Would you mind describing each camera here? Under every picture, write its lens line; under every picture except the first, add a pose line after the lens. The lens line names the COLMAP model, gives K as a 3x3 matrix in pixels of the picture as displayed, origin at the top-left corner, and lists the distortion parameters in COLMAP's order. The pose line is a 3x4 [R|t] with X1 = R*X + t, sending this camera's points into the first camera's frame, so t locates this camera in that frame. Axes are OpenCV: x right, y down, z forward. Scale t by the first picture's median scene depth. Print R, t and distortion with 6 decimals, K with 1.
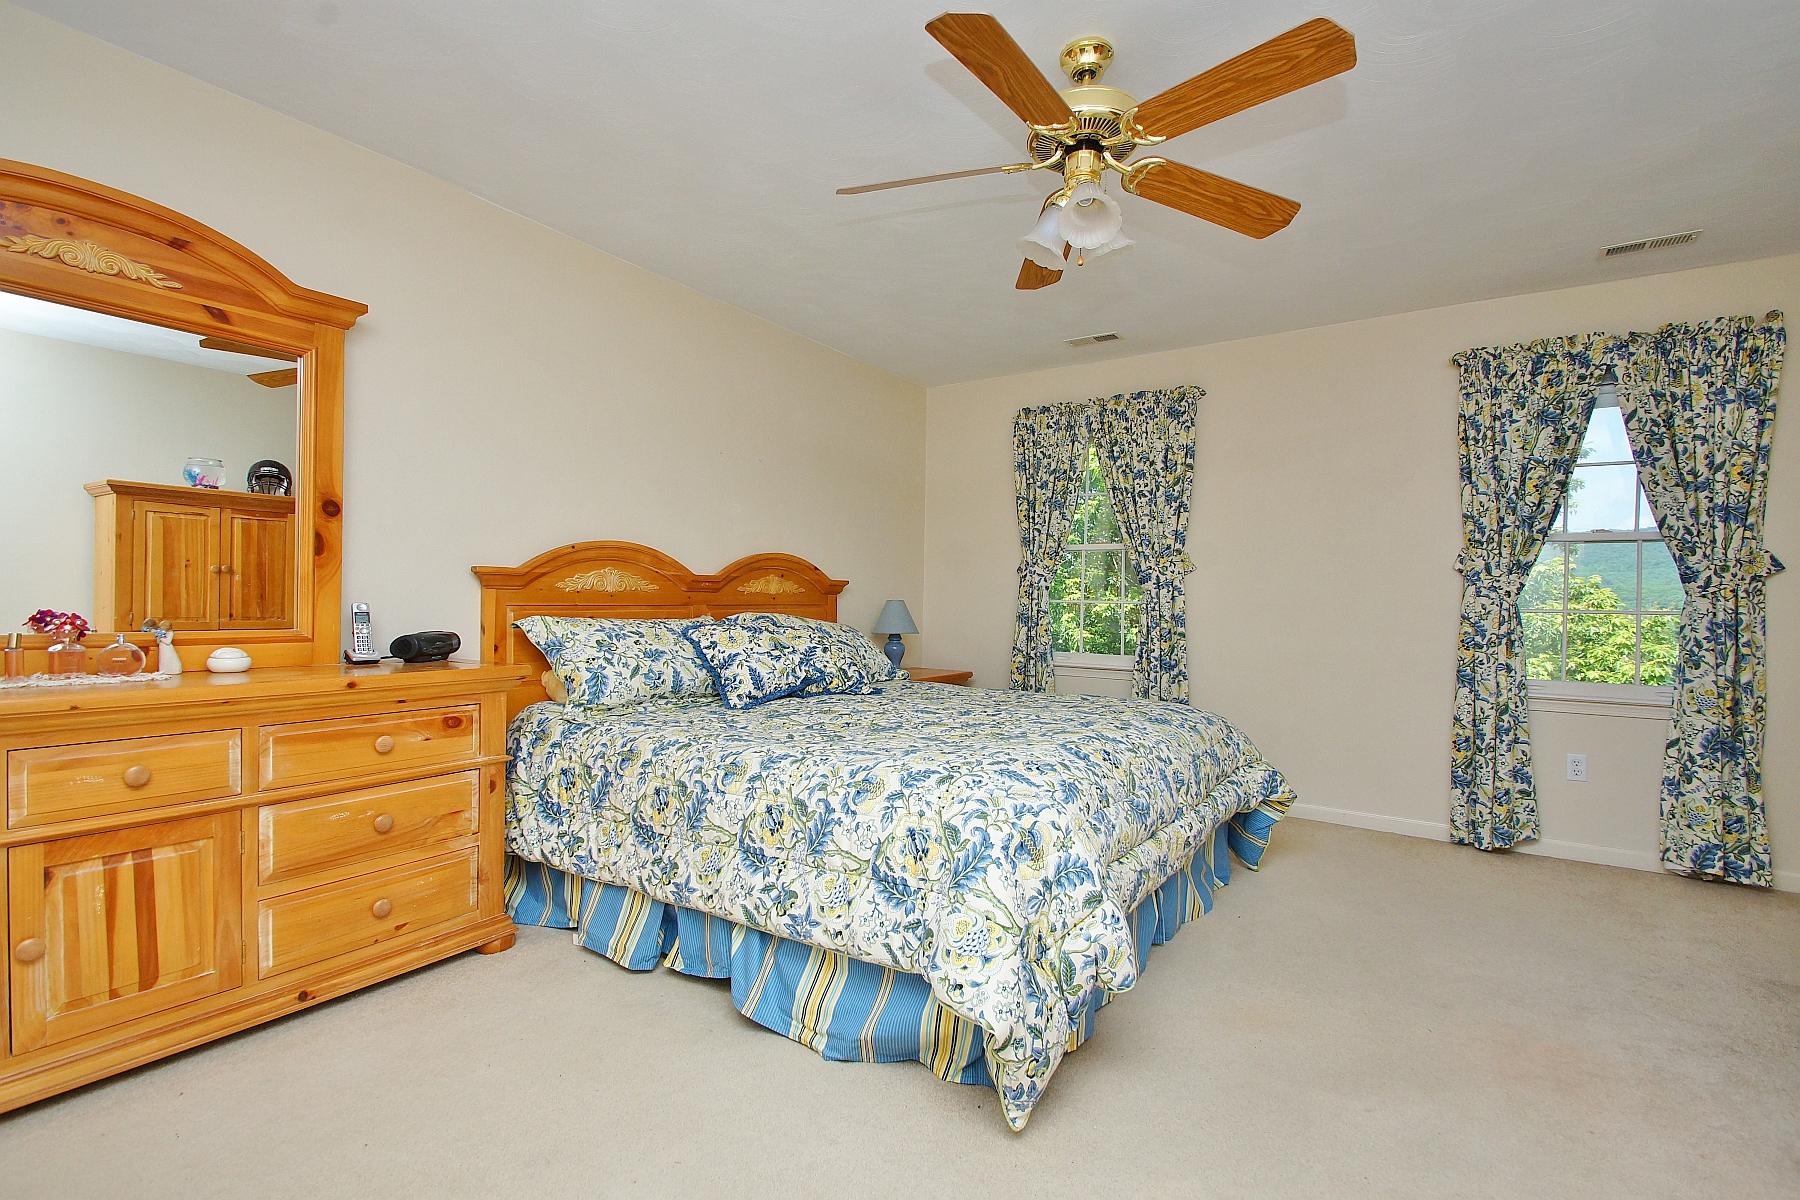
lens RADIAL K [[804.0, 0, 895.2], [0, 804.0, 605.6], [0, 0, 1]] dist [0.000632, 0.000035]
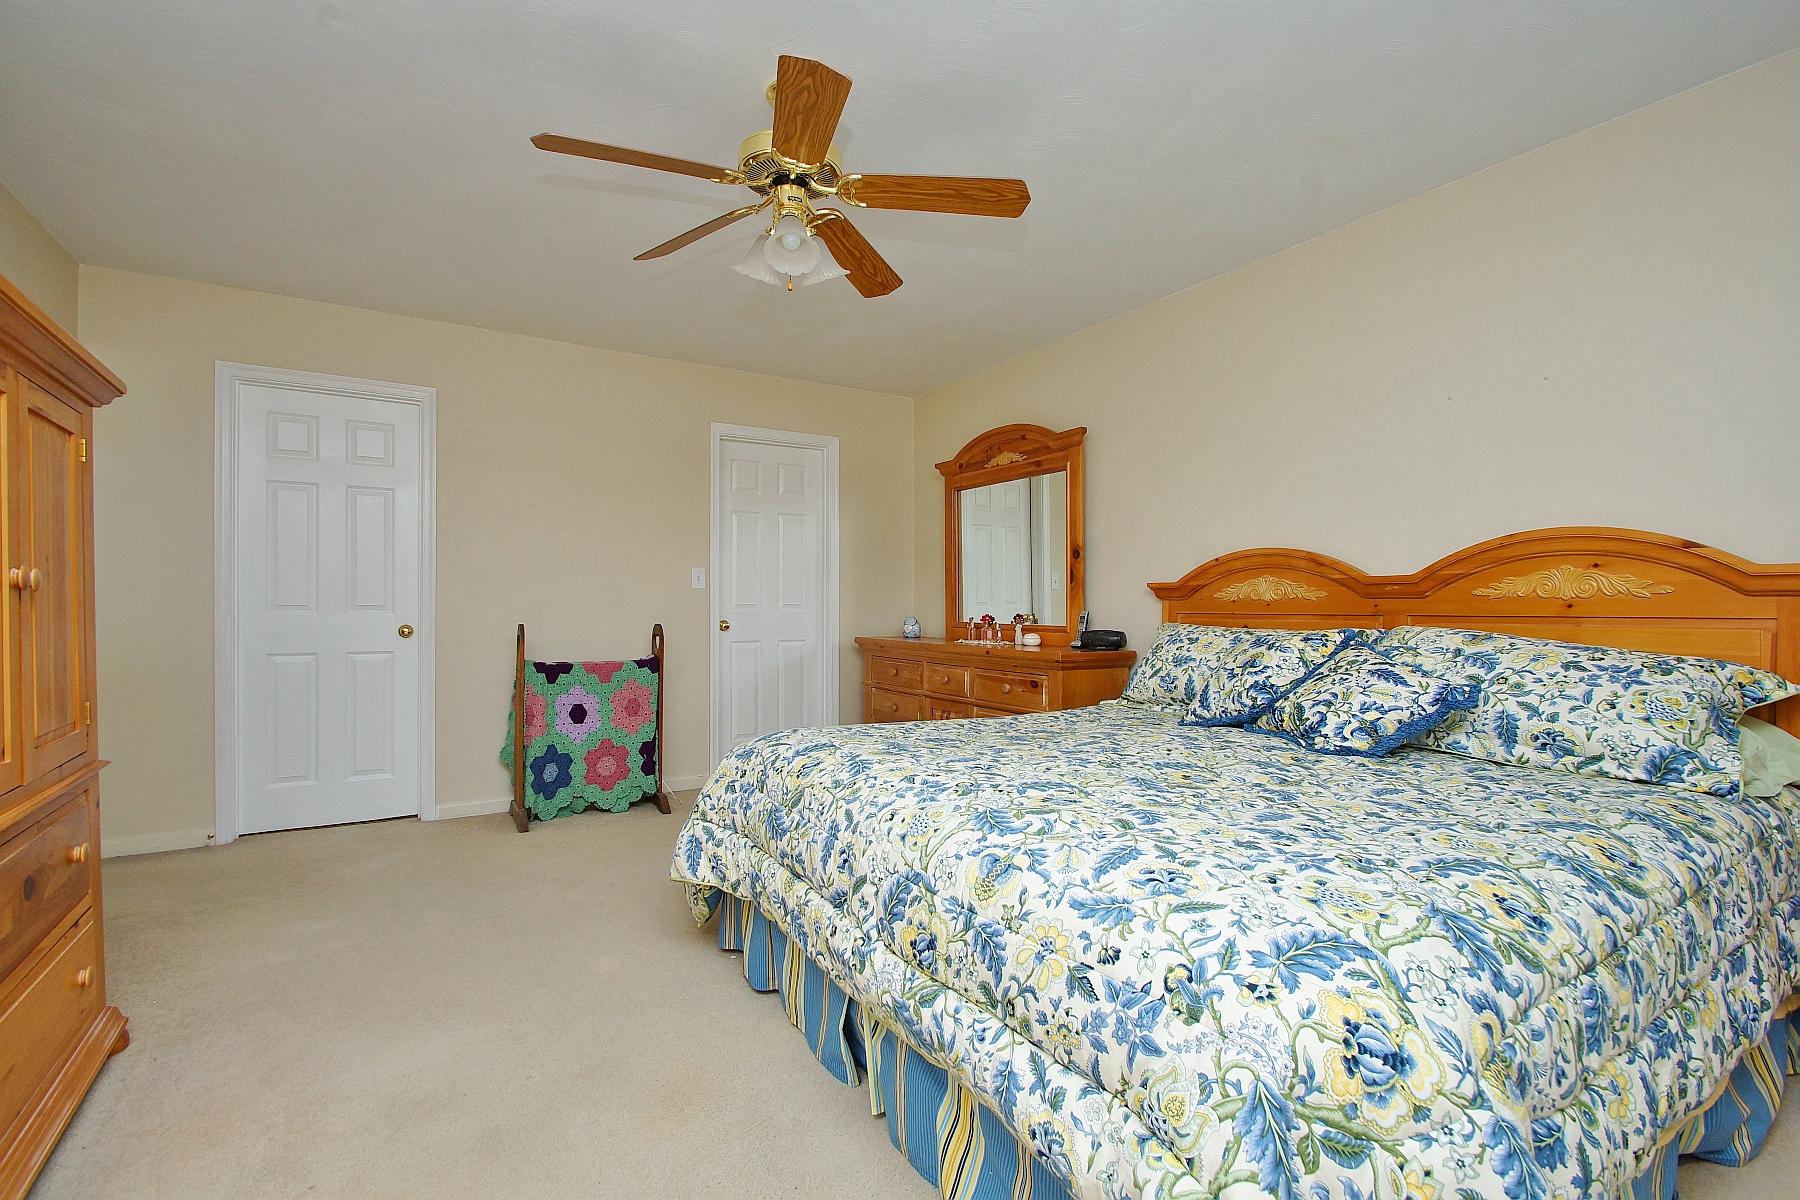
lens RADIAL K [[804.0, 0, 895.2], [0, 804.0, 605.6], [0, 0, 1]] dist [0.000632, 0.000035]
pose [[-0.395889, -0.008541, -0.918259, 0.756651], [-0.009875, 0.999939, -0.005043, -0.001206], [0.918245, 0.007071, -0.395949, 1.009729]]
